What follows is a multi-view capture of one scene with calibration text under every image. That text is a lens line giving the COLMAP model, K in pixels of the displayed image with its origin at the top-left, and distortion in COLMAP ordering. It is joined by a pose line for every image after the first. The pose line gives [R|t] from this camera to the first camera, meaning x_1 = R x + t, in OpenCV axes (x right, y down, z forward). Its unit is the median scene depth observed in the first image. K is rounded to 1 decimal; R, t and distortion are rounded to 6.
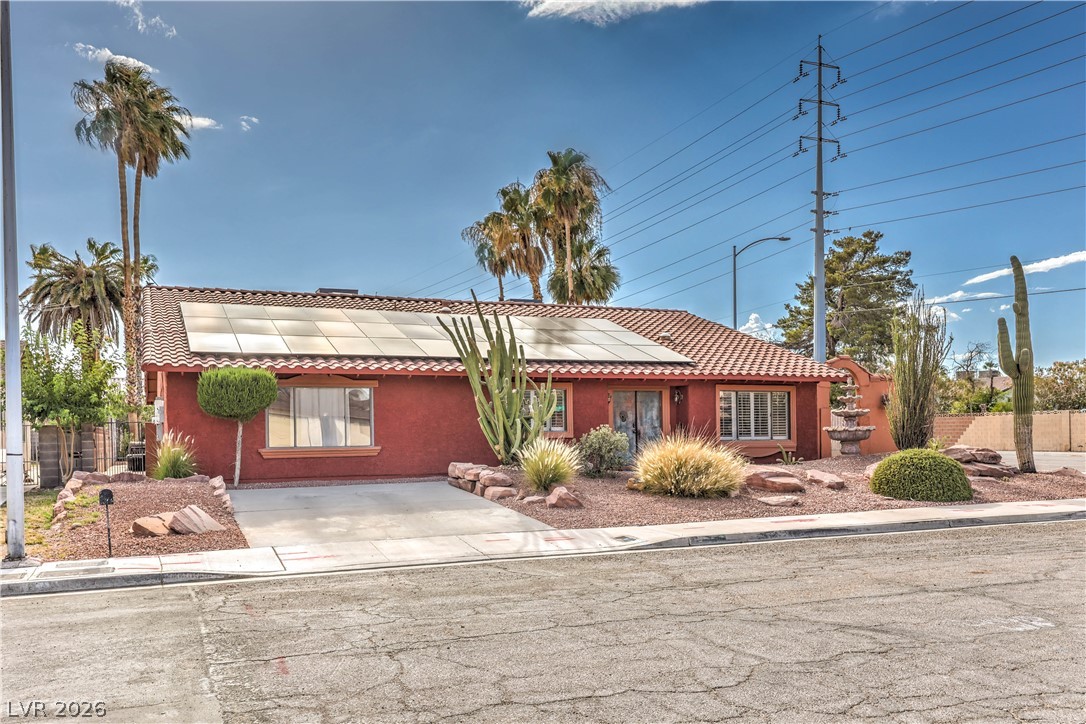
lens RADIAL K [[953.7, 0, 542.0], [0, 953.7, 381.0], [0, 0, 1]] dist [0.020178, -0.001673]
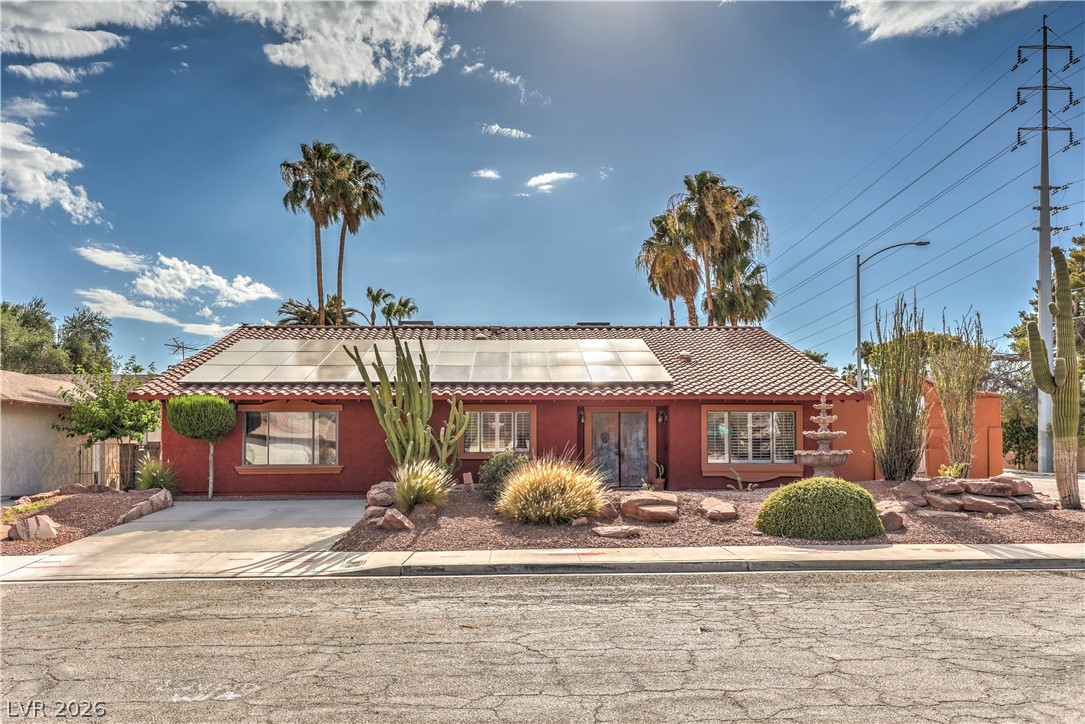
lens RADIAL K [[885.1, 0, 542.5], [0, 885.1, 362.0], [0, 0, 1]] dist [0.011756, 0.015164]
pose [[0.929114, -0.028033, -0.368729, 0.364015], [0.011842, 0.998867, -0.046102, 0.000505], [0.369604, 0.038468, 0.928393, 0.126232]]
